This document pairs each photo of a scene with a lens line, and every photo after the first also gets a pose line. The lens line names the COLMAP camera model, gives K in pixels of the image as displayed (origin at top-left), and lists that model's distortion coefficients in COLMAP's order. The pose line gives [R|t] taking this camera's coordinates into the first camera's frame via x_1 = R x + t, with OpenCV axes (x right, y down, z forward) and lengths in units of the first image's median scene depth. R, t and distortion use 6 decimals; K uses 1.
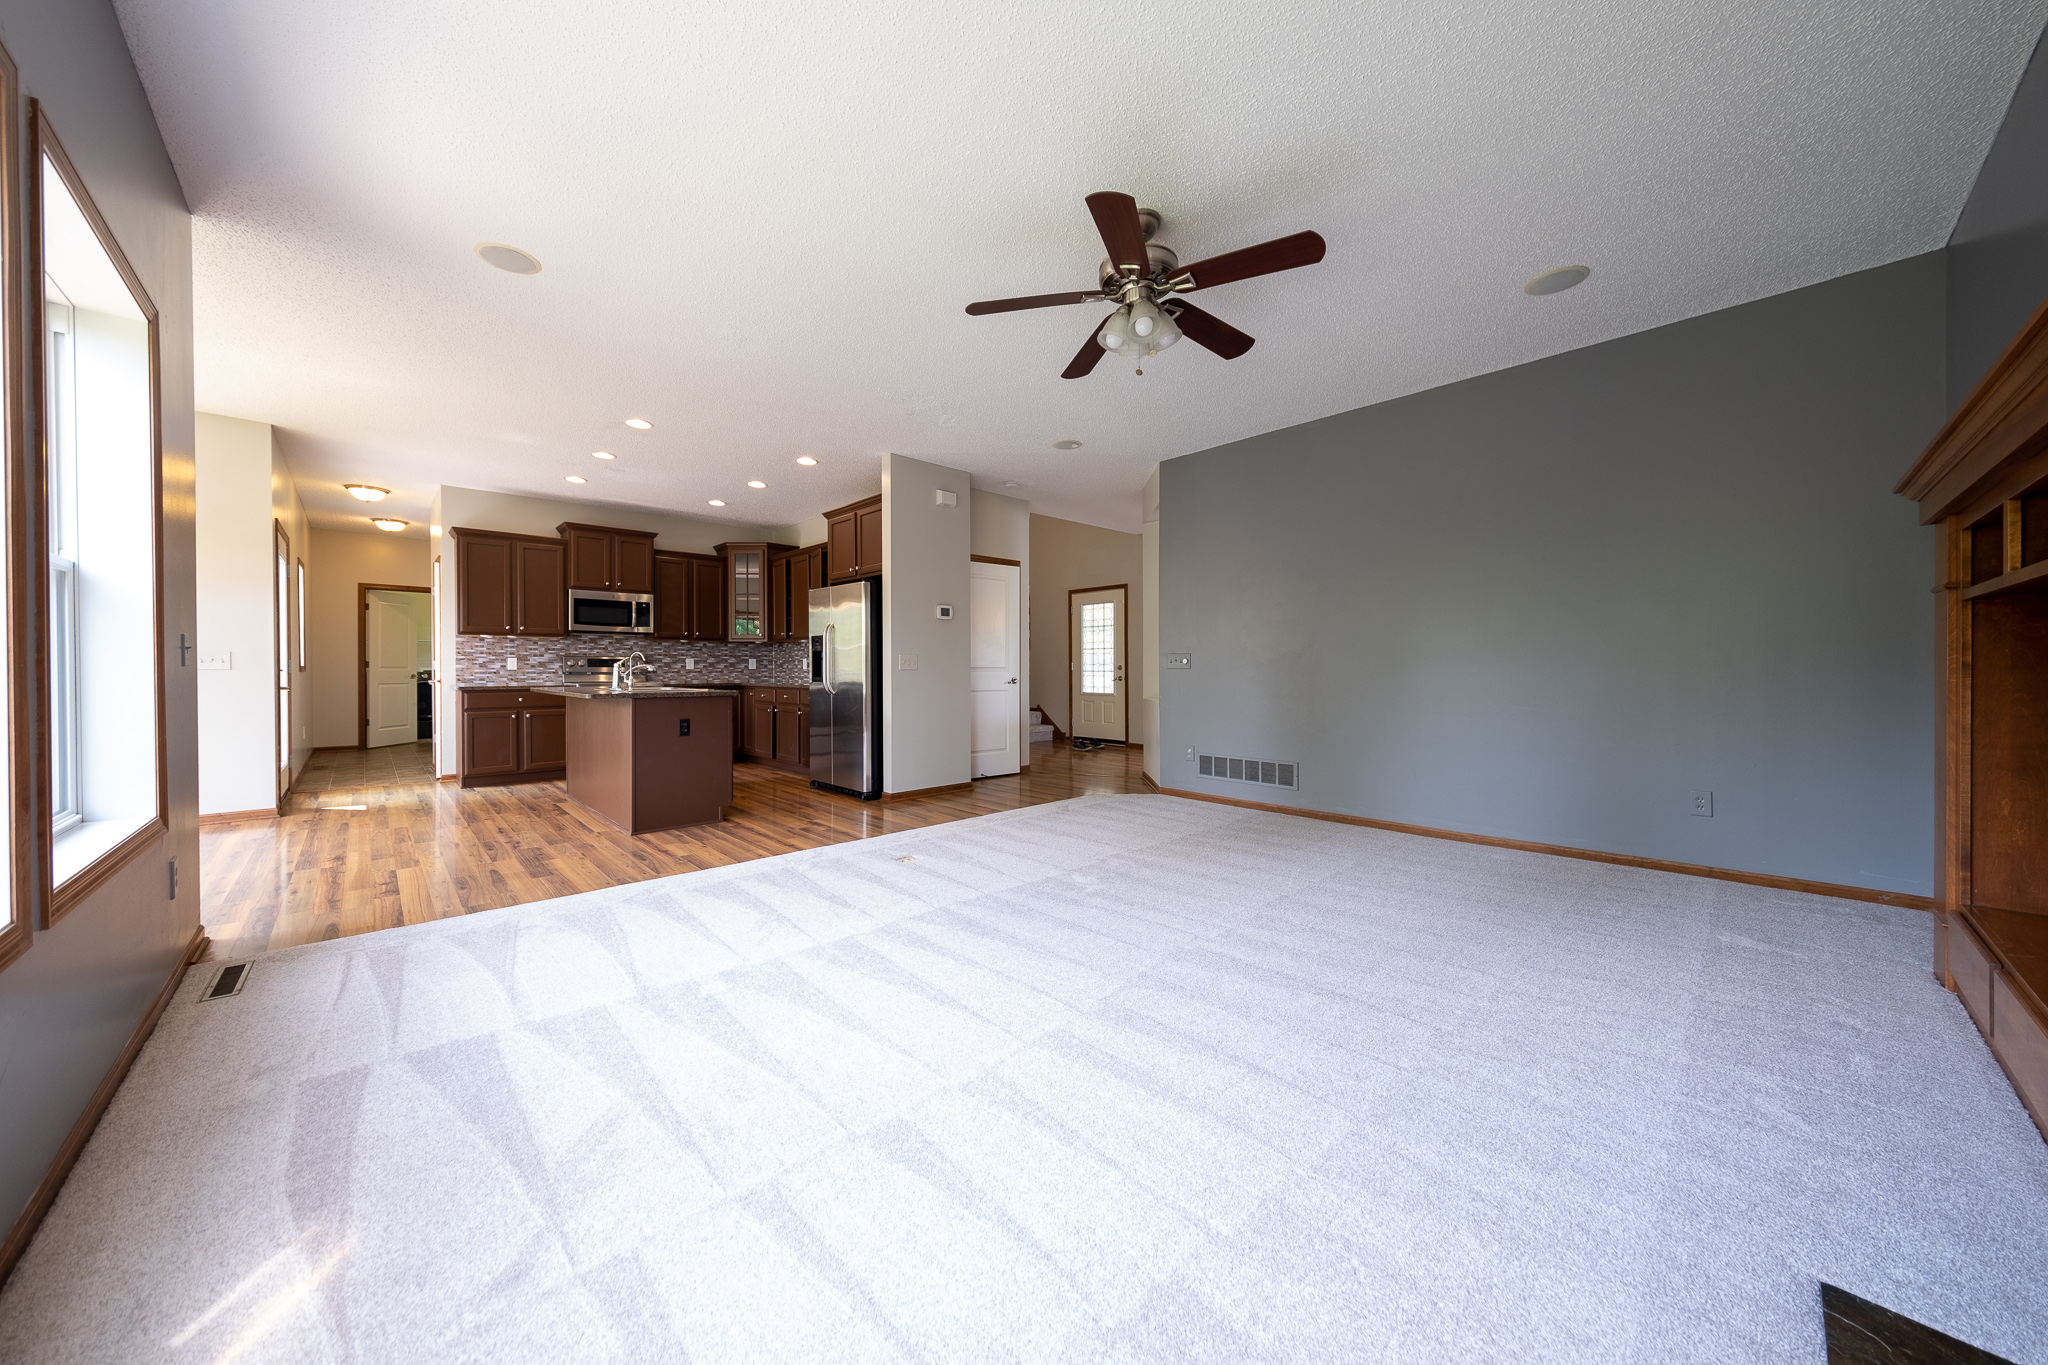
lens RADIAL K [[699.1, 0, 1030.7], [0, 699.1, 677.3], [0, 0, 1]] dist [0.008933, -0.007695]
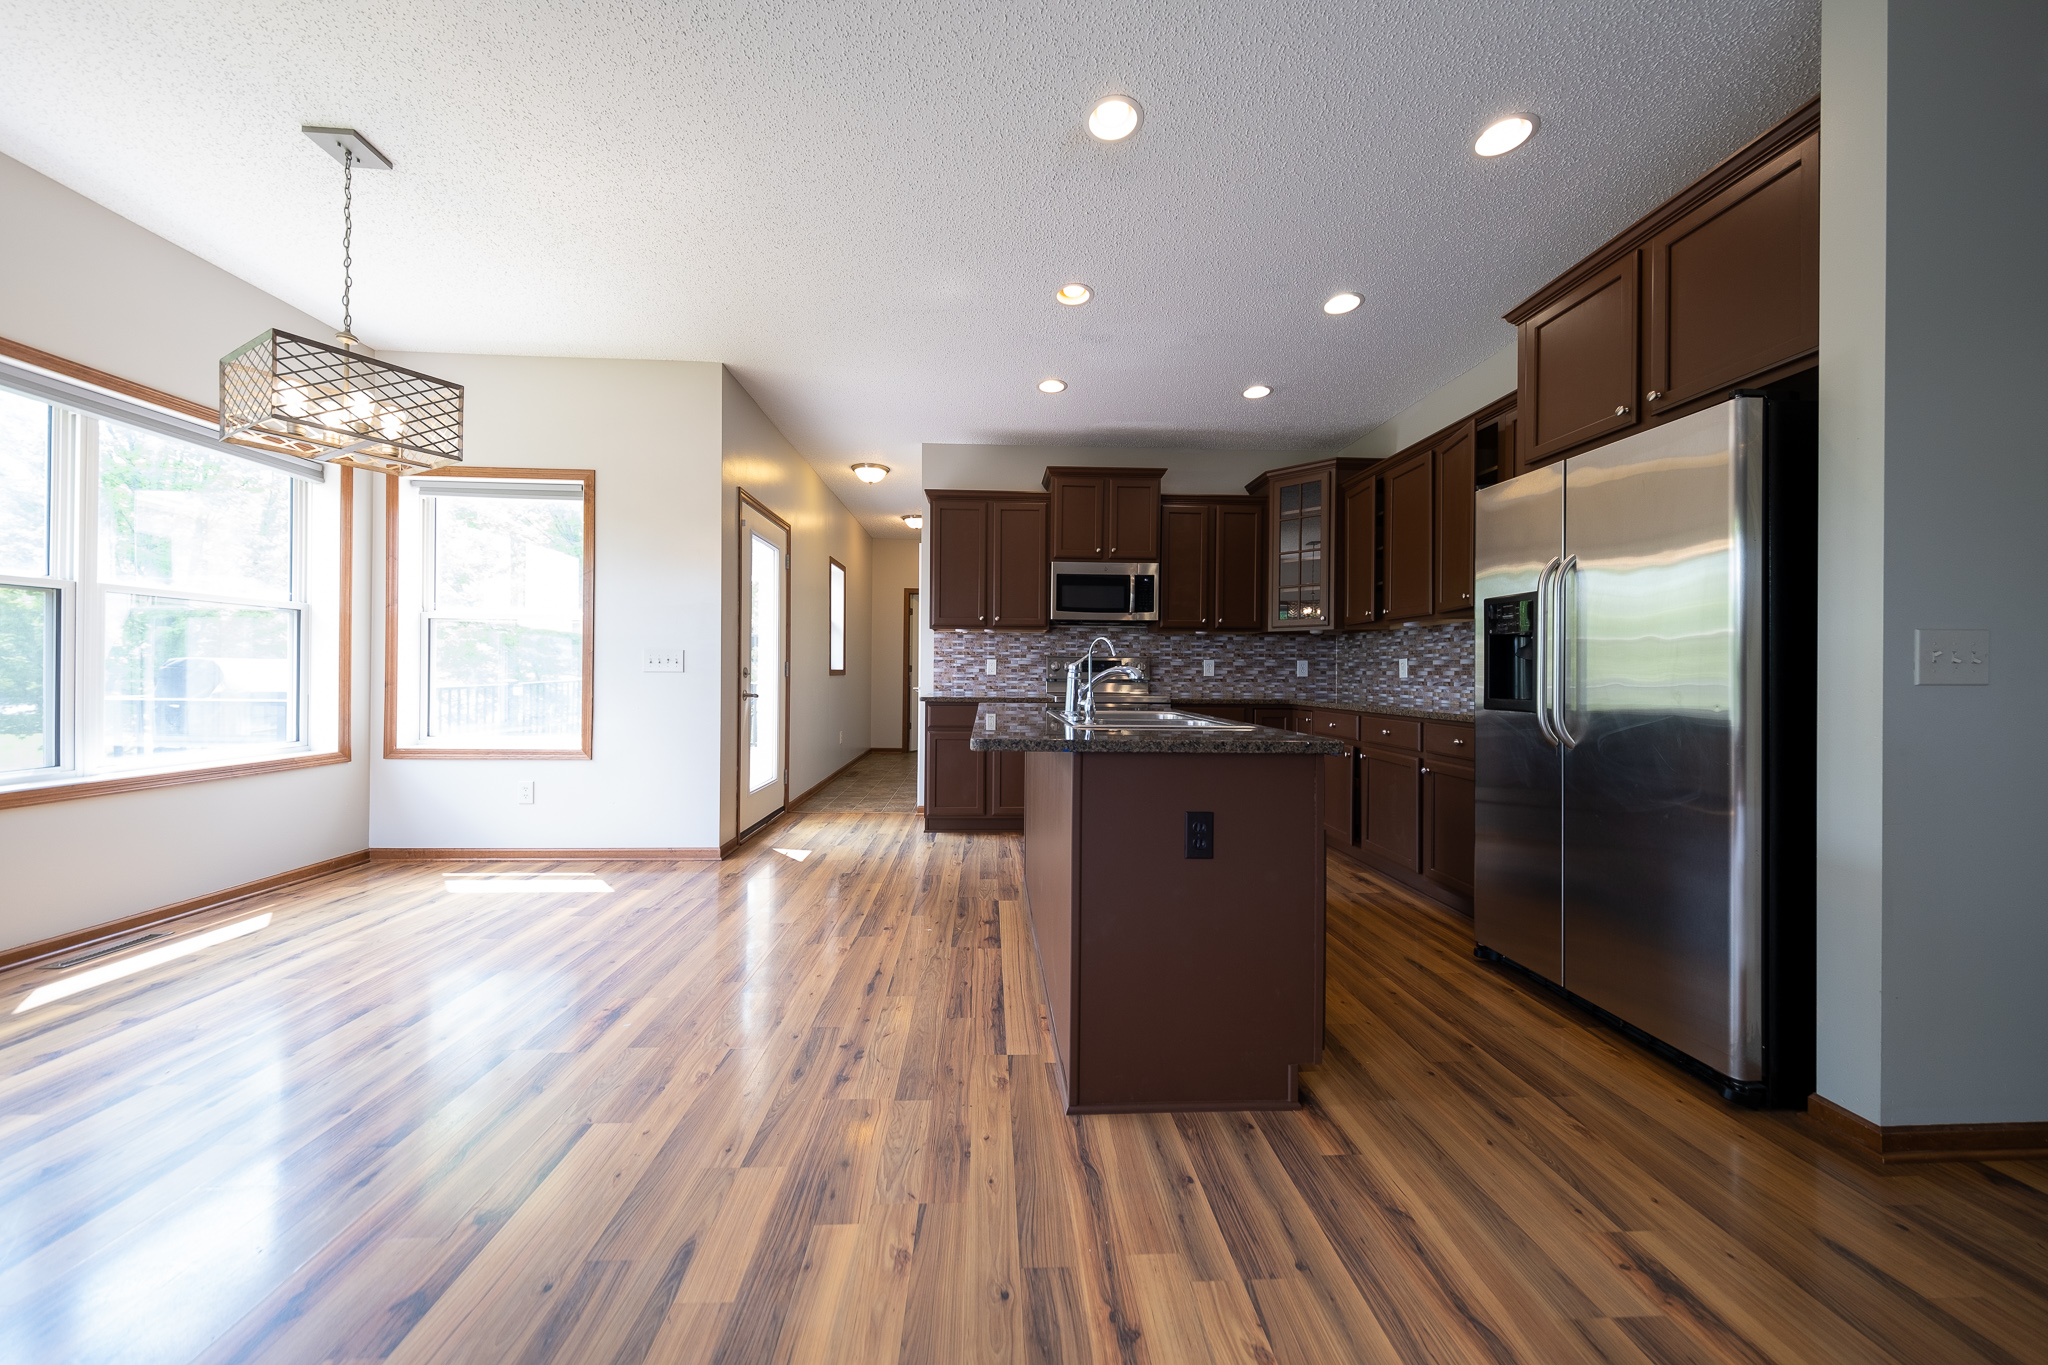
lens RADIAL K [[691.1, 0, 1021.1], [0, 691.1, 673.3], [0, 0, 1]] dist [0.009167, -0.003342]
pose [[0.756476, 0.006073, -0.653993, -0.224495], [-0.016507, 0.999816, -0.009808, -0.005665], [0.653813, 0.018215, 0.756437, 0.452882]]
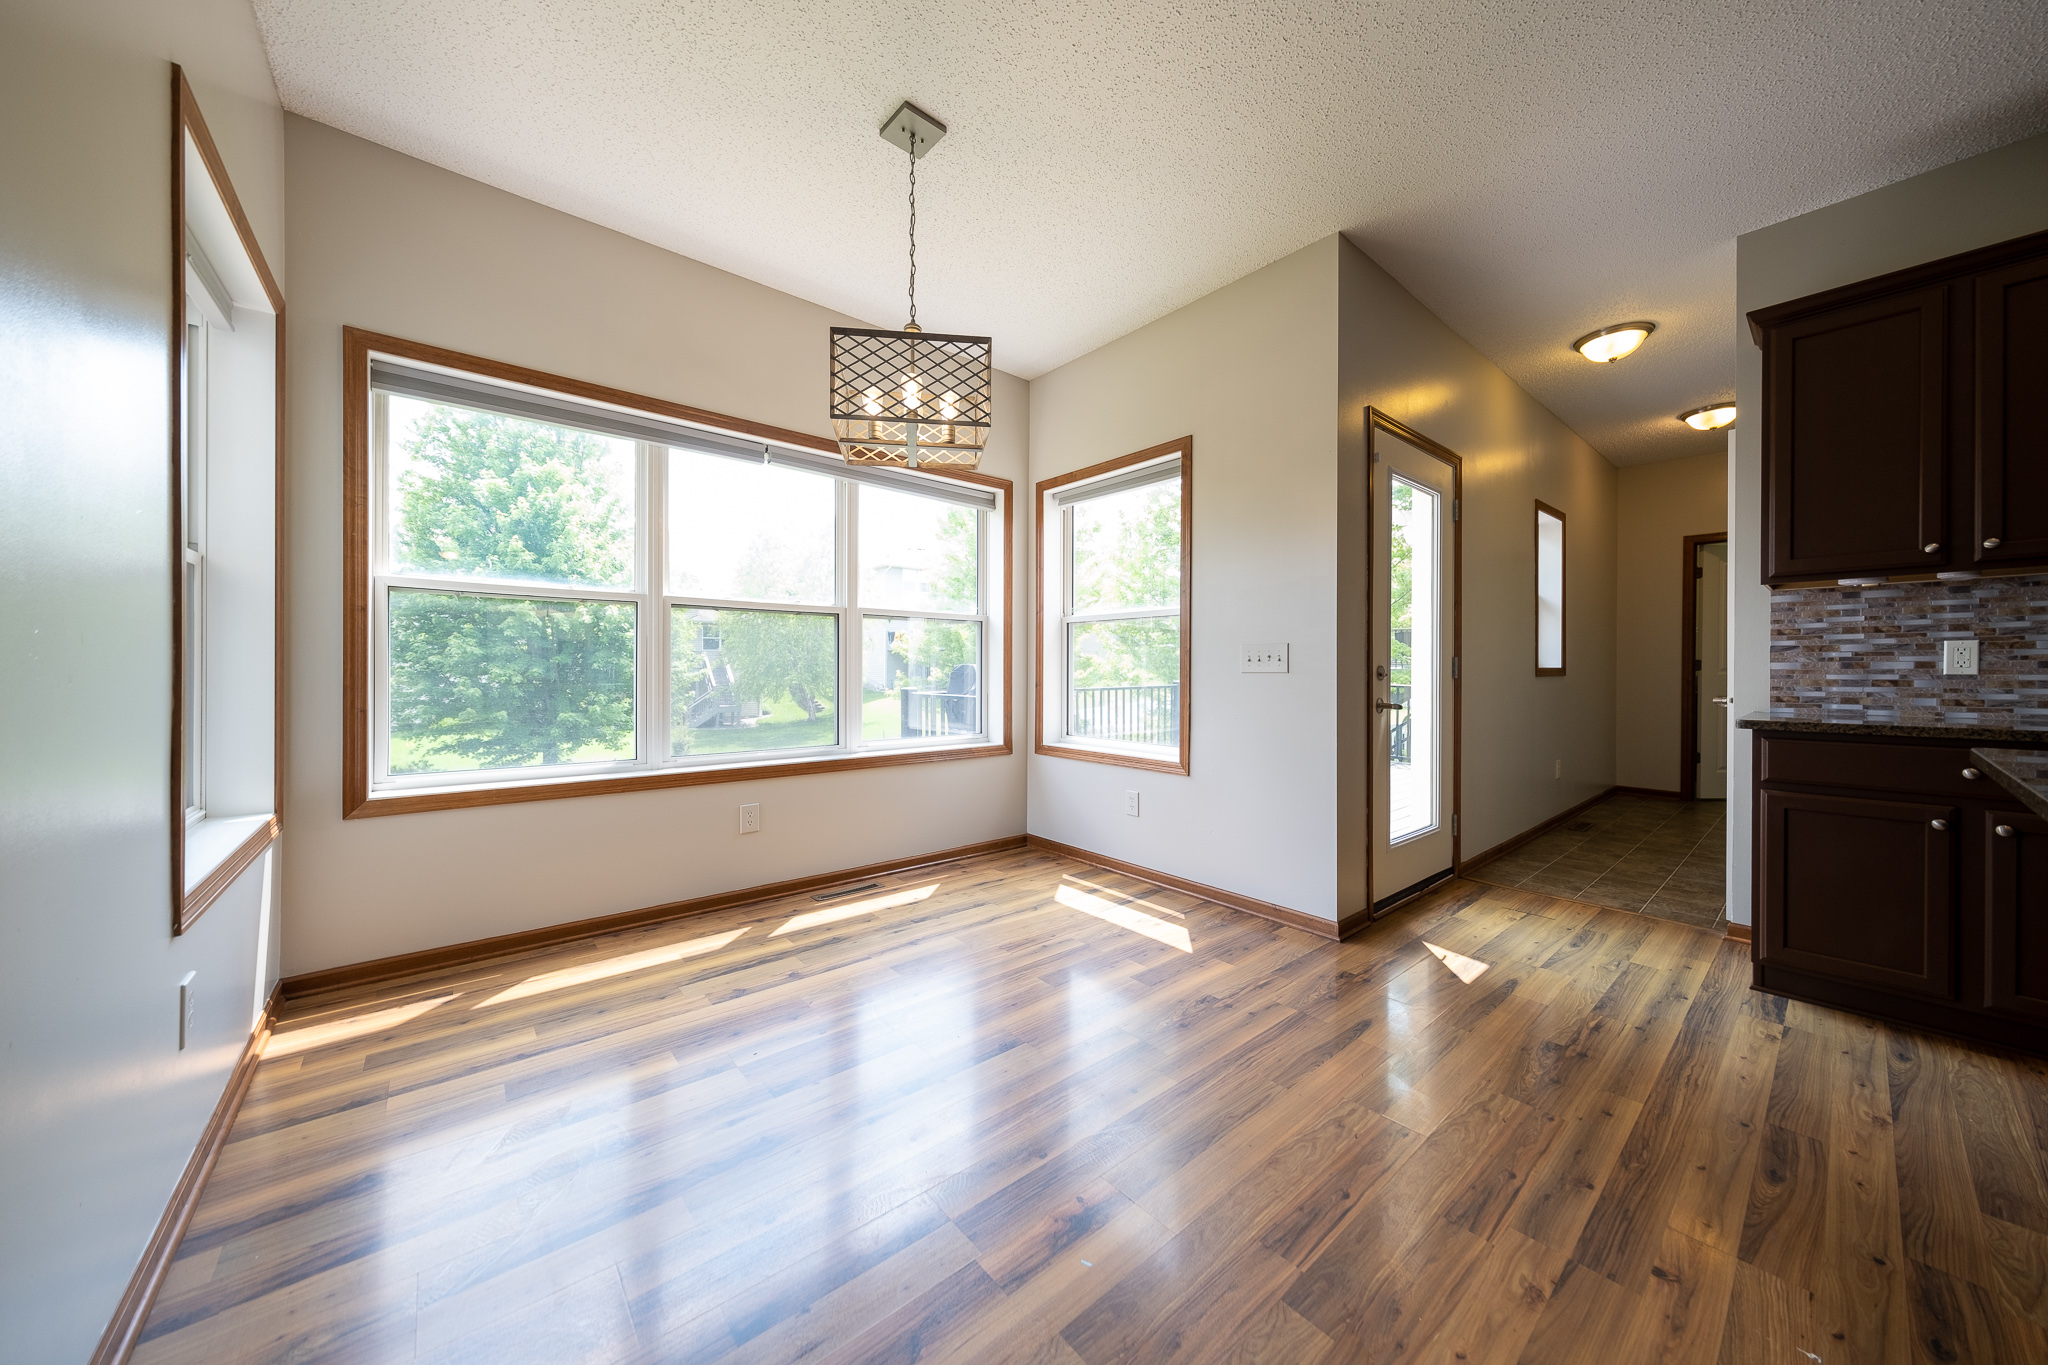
lens RADIAL K [[691.1, 0, 1021.1], [0, 691.1, 673.3], [0, 0, 1]] dist [0.009167, -0.003342]
pose [[-0.065748, 0.003697, -0.997829, -0.372185], [-0.014014, 0.999891, 0.004628, -0.006894], [0.997738, 0.014288, -0.065689, 0.566214]]
